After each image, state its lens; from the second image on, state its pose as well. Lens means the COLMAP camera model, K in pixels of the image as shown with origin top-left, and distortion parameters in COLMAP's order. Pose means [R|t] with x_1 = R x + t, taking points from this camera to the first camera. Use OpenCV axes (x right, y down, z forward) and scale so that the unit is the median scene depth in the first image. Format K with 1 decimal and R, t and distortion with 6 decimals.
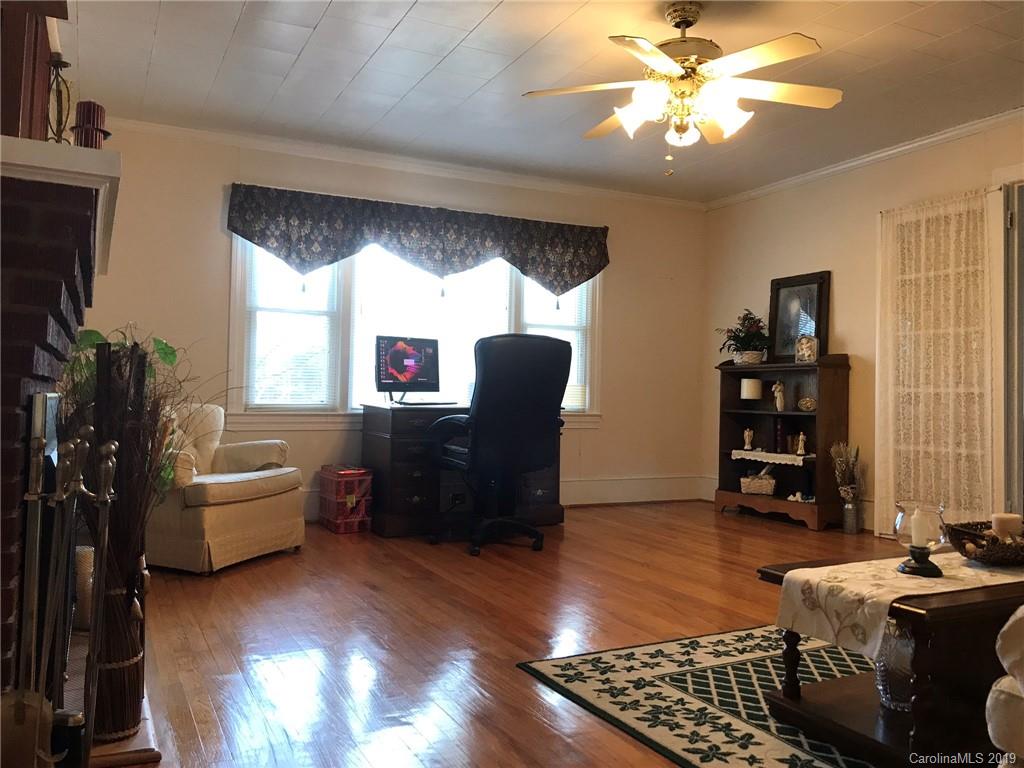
lens RADIAL K [[851.7, 0, 513.5], [0, 851.7, 381.6], [0, 0, 1]] dist [0.052600, -0.075571]
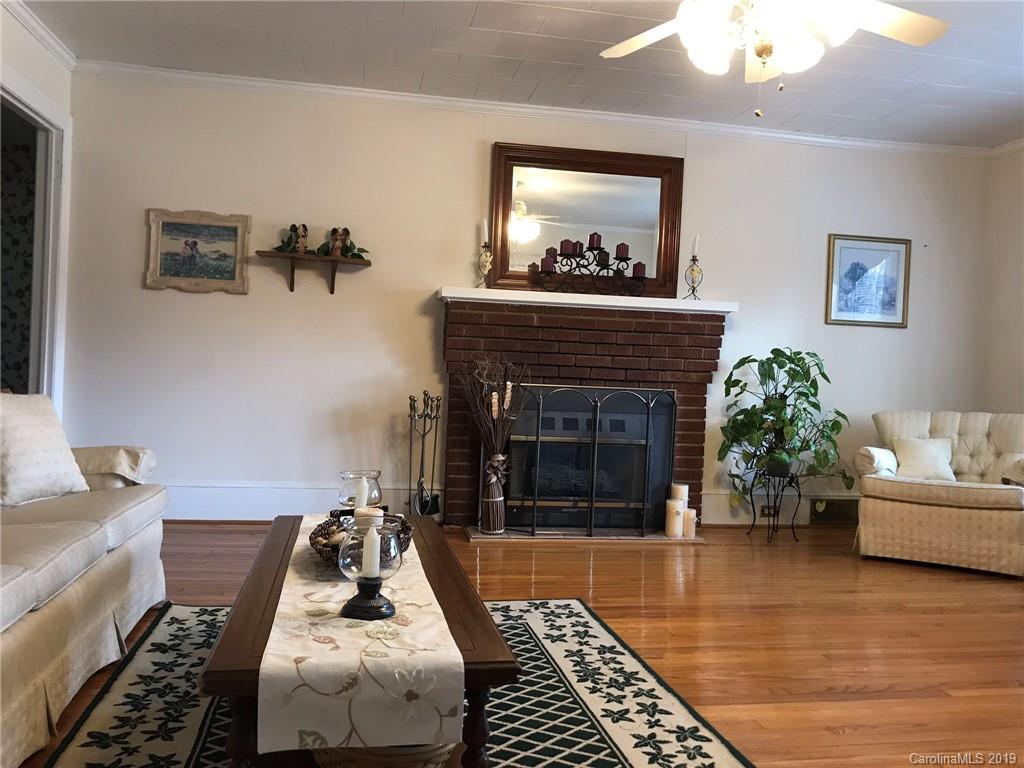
lens RADIAL K [[851.7, 0, 517.2], [0, 851.7, 357.6], [0, 0, 1]] dist [0.052600, -0.075571]
pose [[-0.261639, -0.038063, -0.964415, 1.315685], [-0.035959, 0.998913, -0.029669, 0.022317], [0.964496, 0.026917, -0.262723, 1.305713]]
